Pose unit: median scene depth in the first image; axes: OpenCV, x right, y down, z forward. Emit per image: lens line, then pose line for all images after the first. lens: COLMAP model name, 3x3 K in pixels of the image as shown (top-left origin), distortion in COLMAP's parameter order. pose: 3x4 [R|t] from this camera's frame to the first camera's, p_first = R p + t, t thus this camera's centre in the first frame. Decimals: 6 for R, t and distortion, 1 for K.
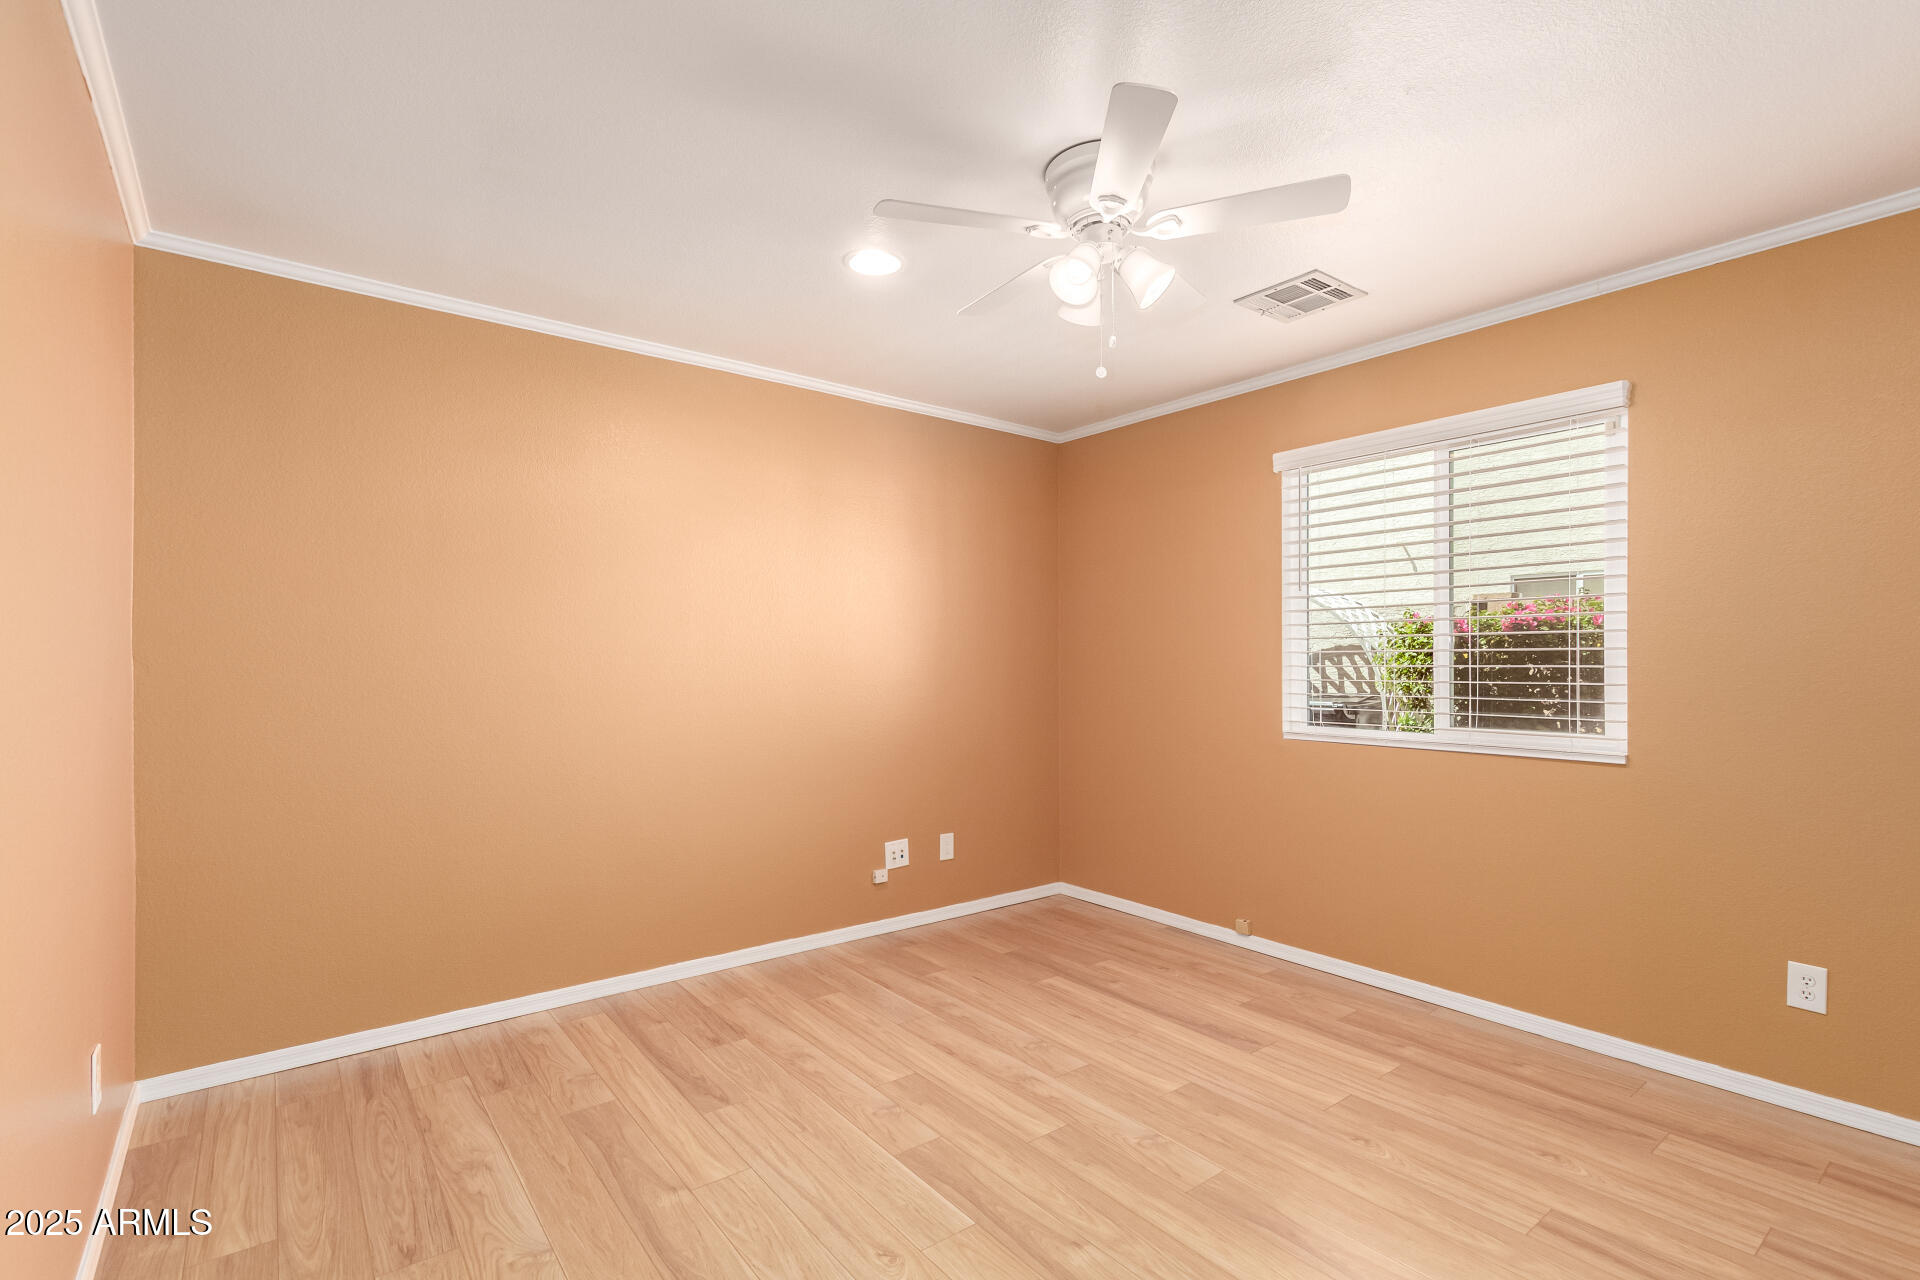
lens RADIAL K [[878.8, 0, 962.0], [0, 878.8, 658.2], [0, 0, 1]] dist [0.005048, 0.000022]
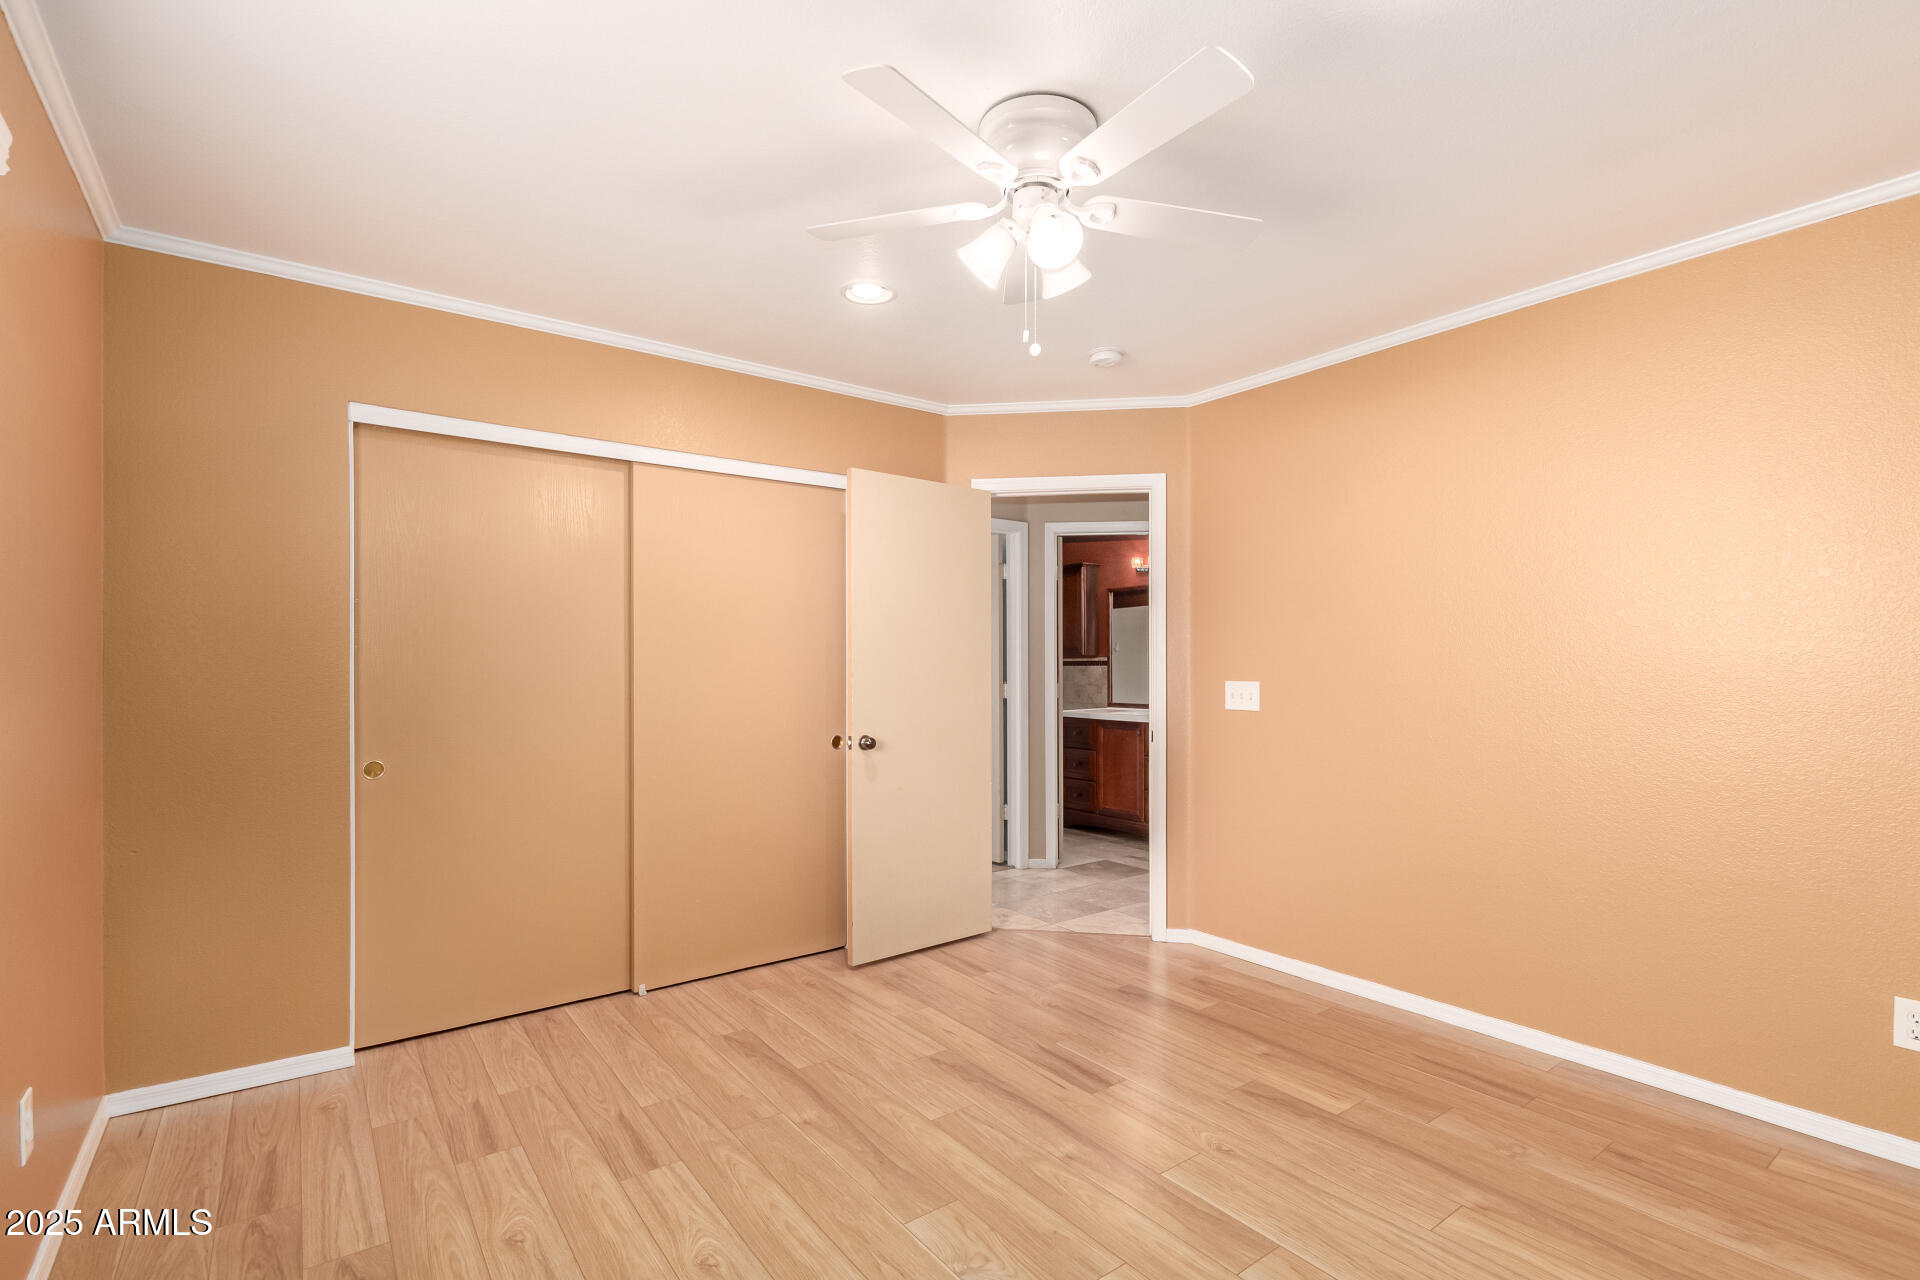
lens RADIAL K [[878.8, 0, 962.0], [0, 878.8, 658.2], [0, 0, 1]] dist [0.005048, 0.000022]
pose [[-0.999756, -0.001212, 0.022051, 0.225256], [-0.001397, 0.999964, -0.008393, 0.003466], [-0.022040, -0.008421, -0.999722, 1.977088]]
